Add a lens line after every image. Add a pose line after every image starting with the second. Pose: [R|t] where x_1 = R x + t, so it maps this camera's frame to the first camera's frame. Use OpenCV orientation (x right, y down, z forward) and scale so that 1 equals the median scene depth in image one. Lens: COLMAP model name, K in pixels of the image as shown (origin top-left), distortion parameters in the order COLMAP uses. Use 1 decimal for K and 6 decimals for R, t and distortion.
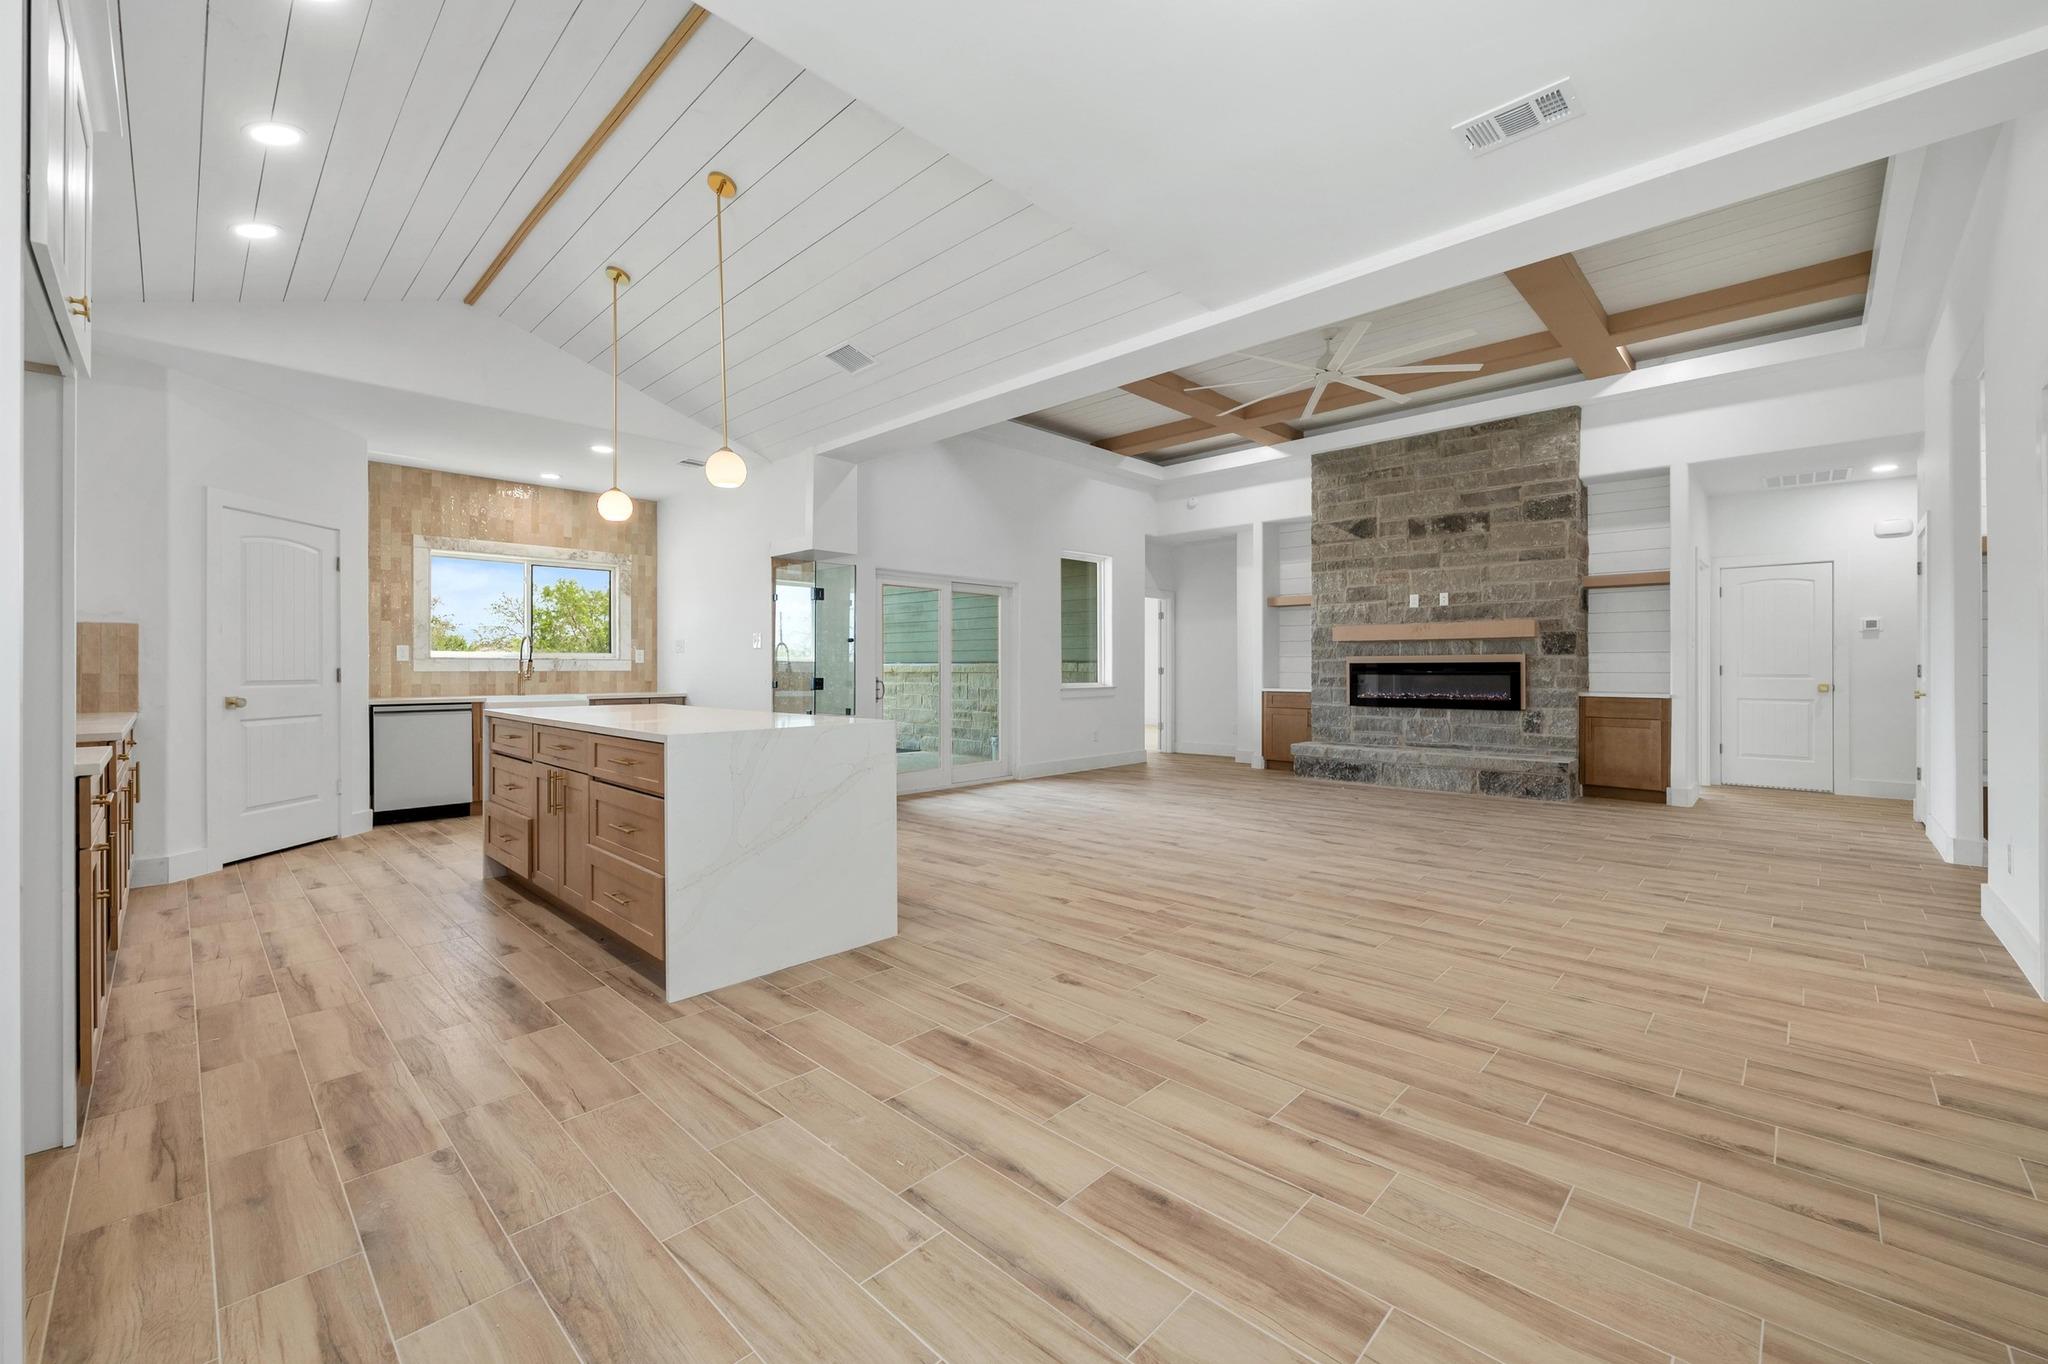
lens RADIAL K [[813.1, 0, 1016.5], [0, 813.1, 666.1], [0, 0, 1]] dist [-0.005291, 0.000461]
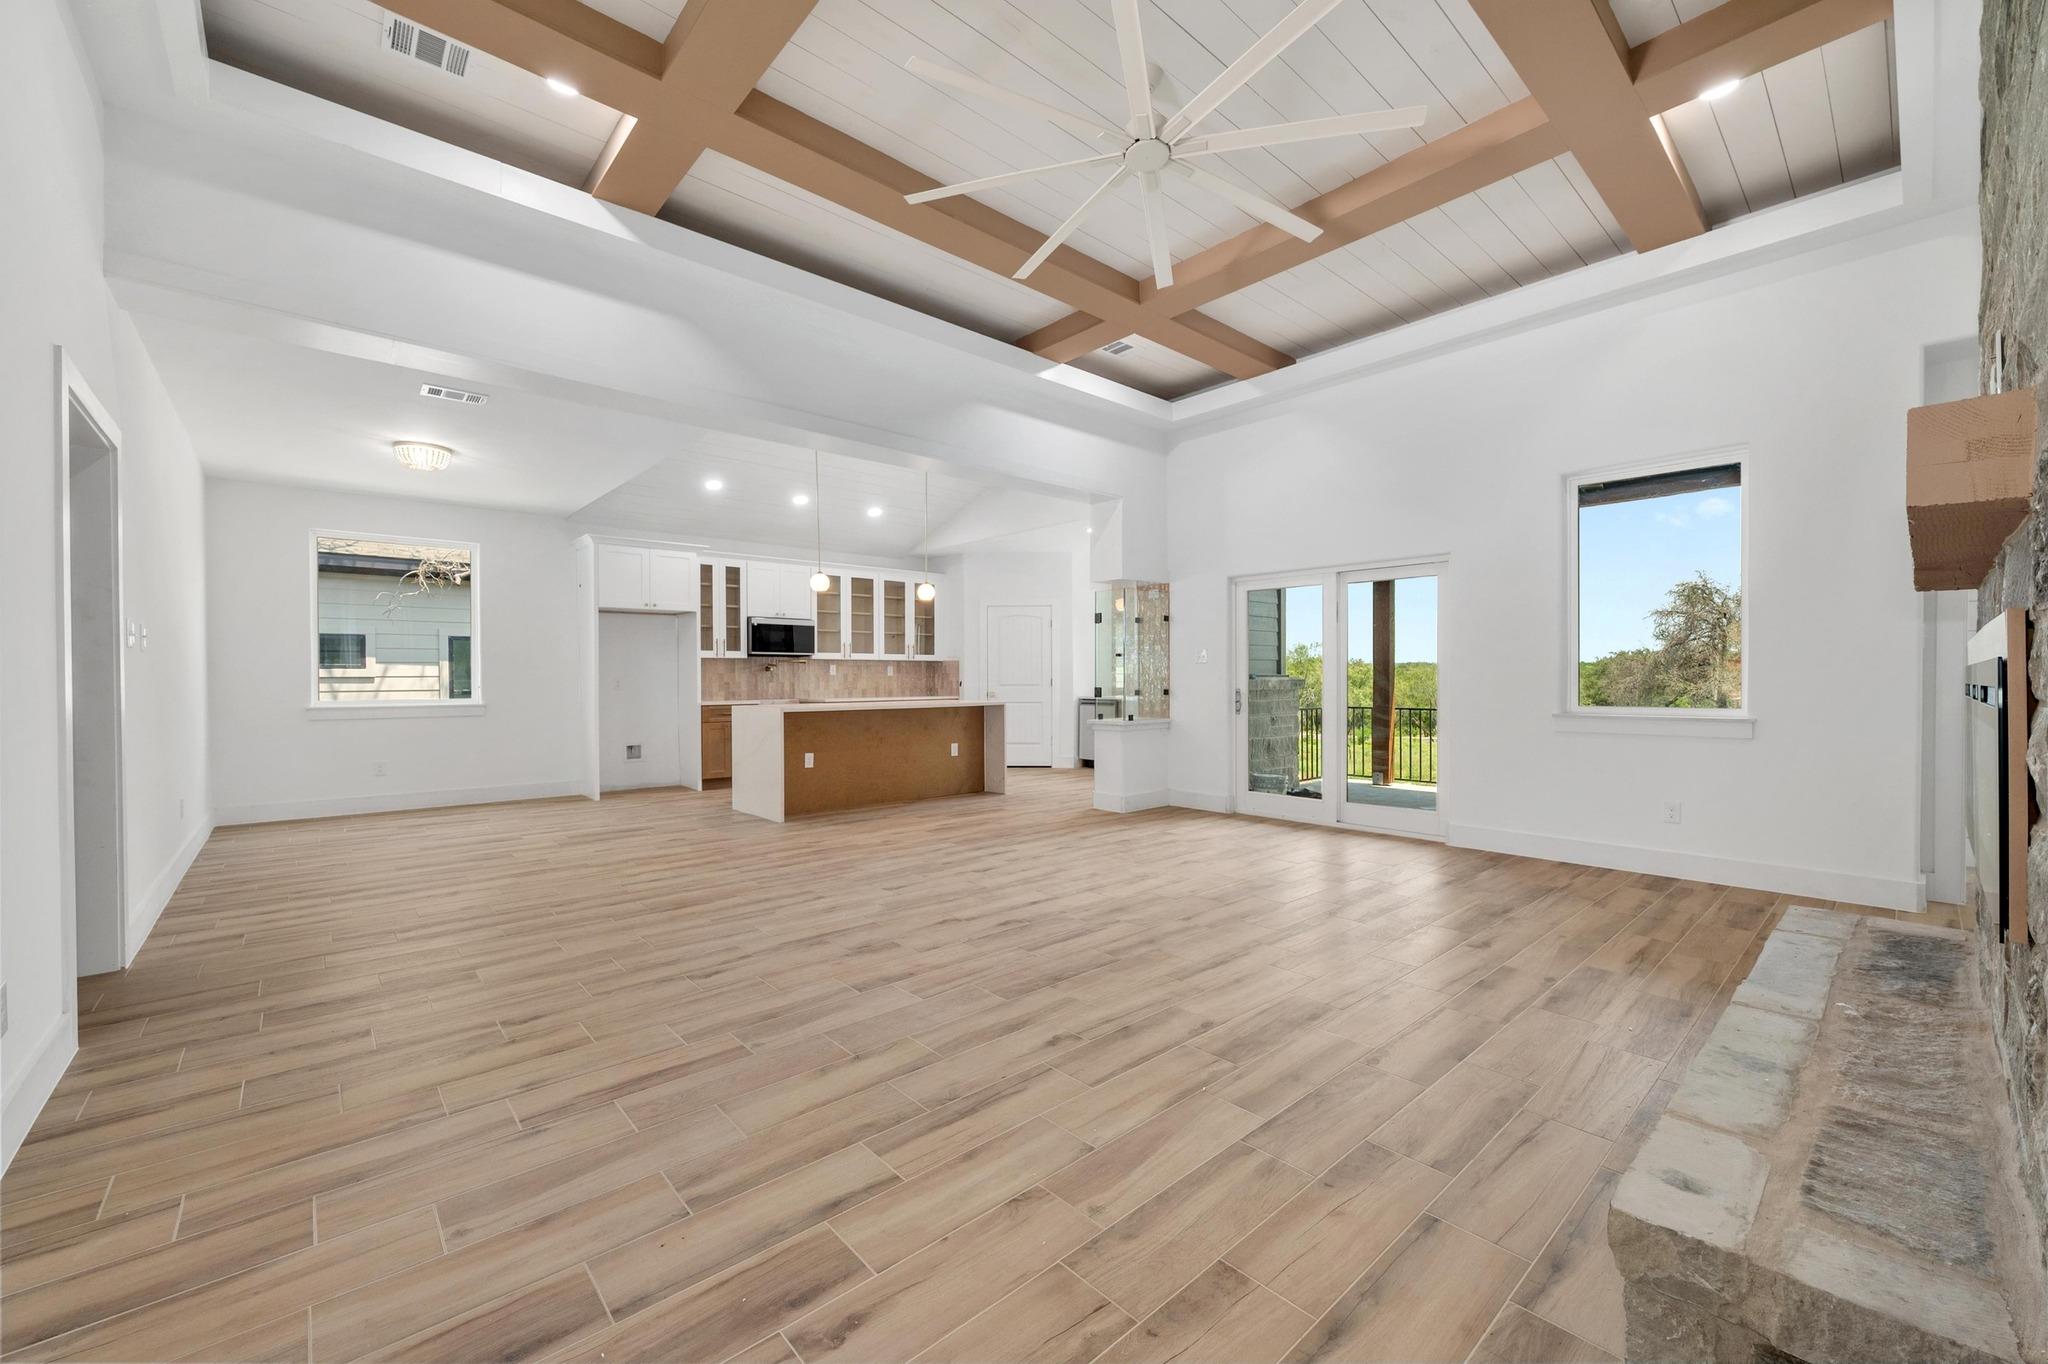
lens RADIAL K [[813.1, 0, 1036.5], [0, 813.1, 686.8], [0, 0, 1]] dist [-0.005291, 0.000461]
pose [[-0.059724, 0.012984, -0.998130, 0.841306], [0.004016, 0.999910, 0.012767, -0.002008], [0.998207, -0.003246, -0.059771, 0.850583]]
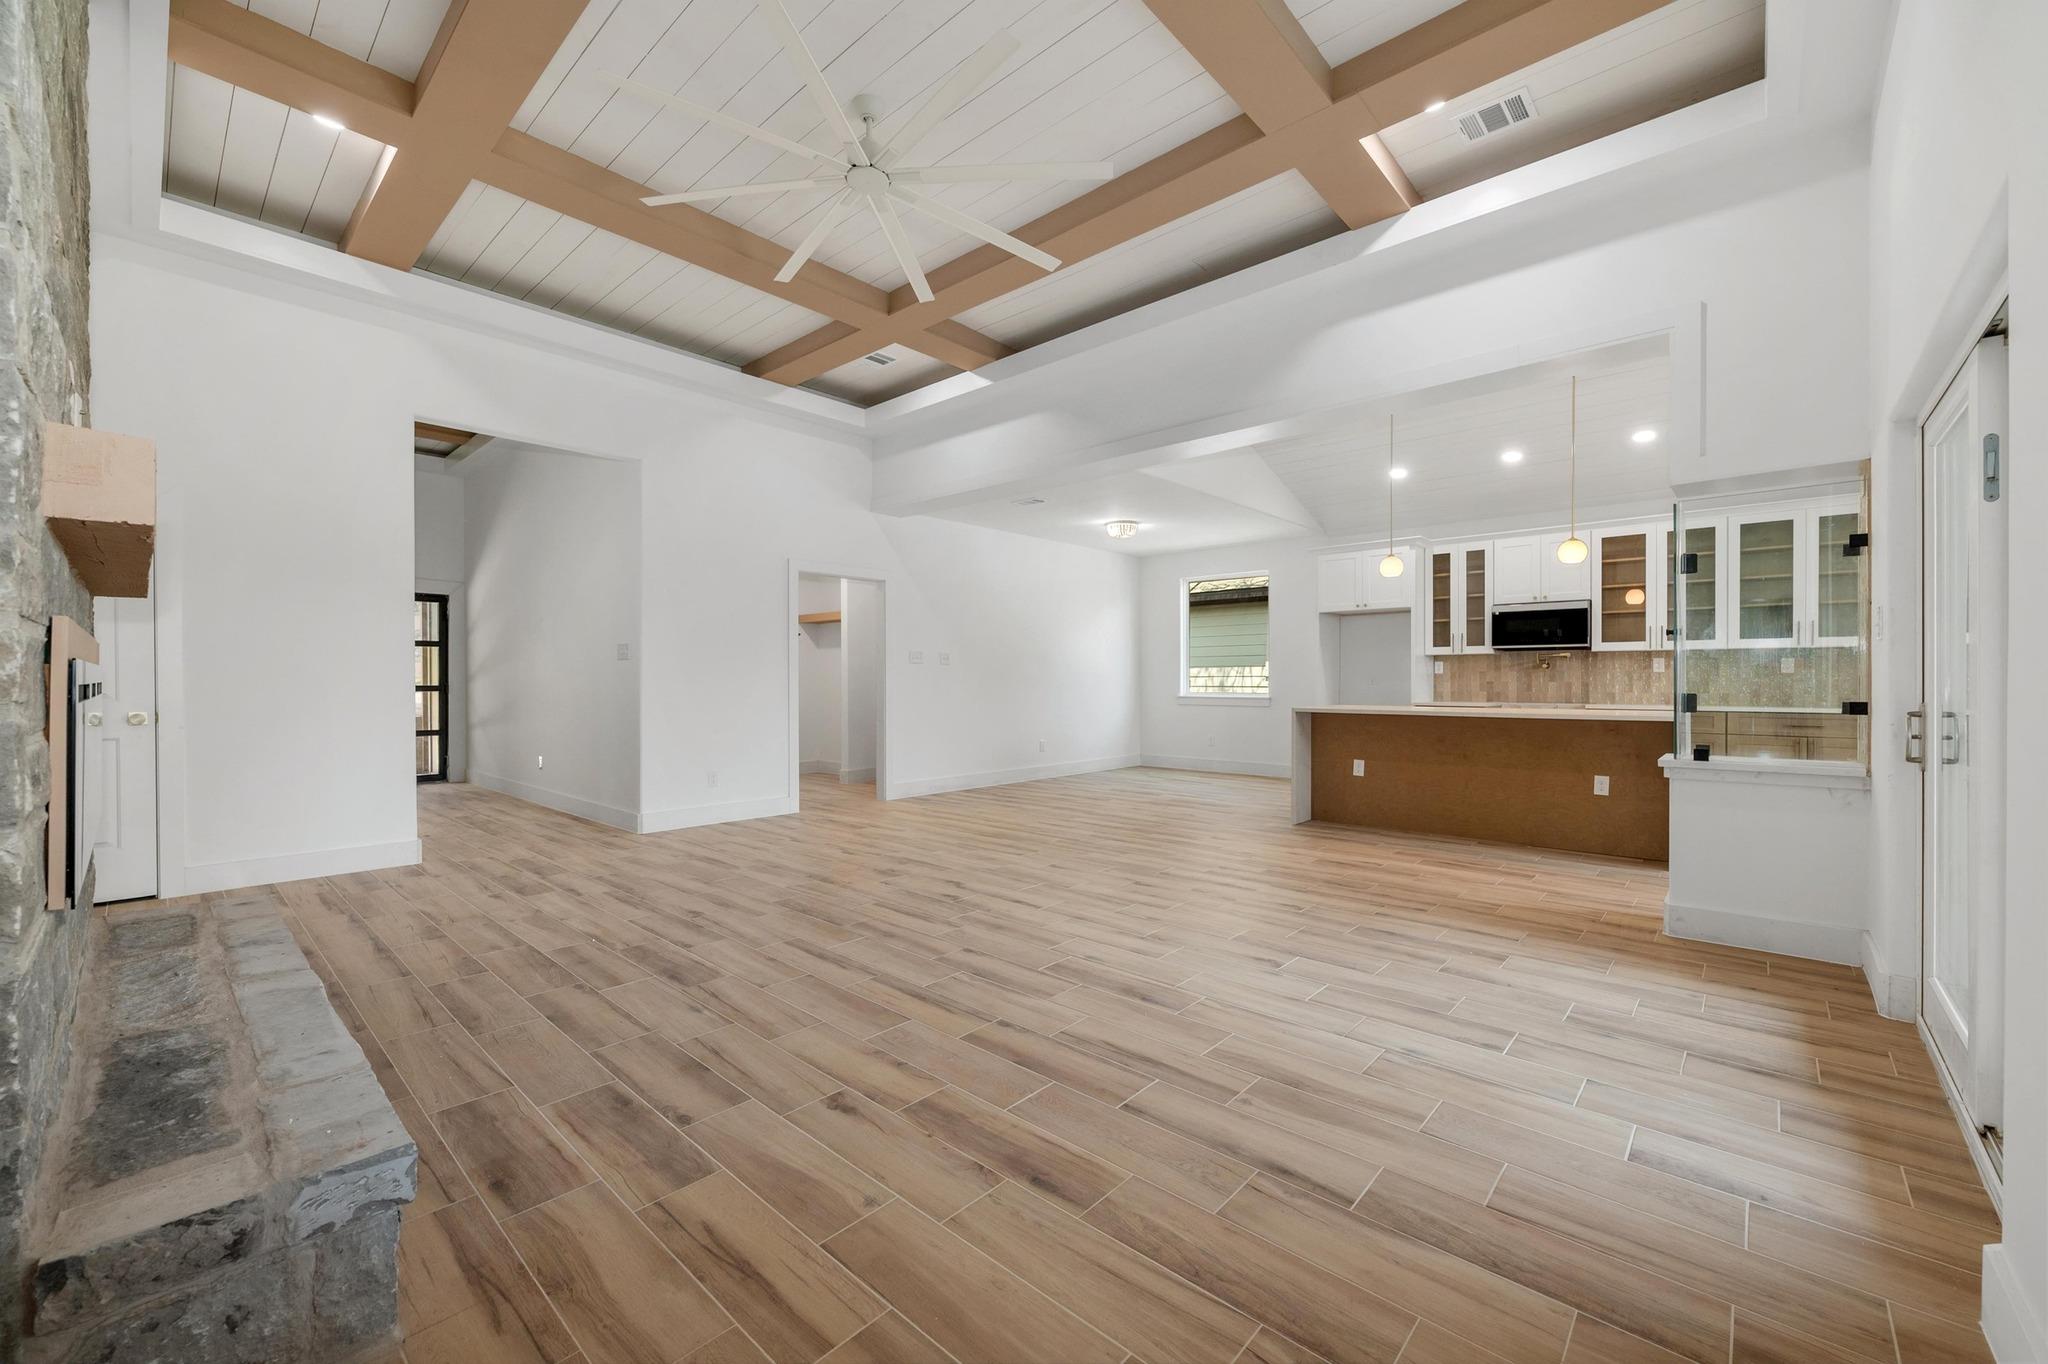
lens RADIAL K [[813.1, 0, 1008.5], [0, 813.1, 688.7], [0, 0, 1]] dist [-0.005291, 0.000461]
pose [[-0.999749, 0.004629, -0.021913, 0.265093], [0.004424, 0.999946, 0.009421, 0.001924], [0.021955, 0.009322, -0.999716, 1.411078]]
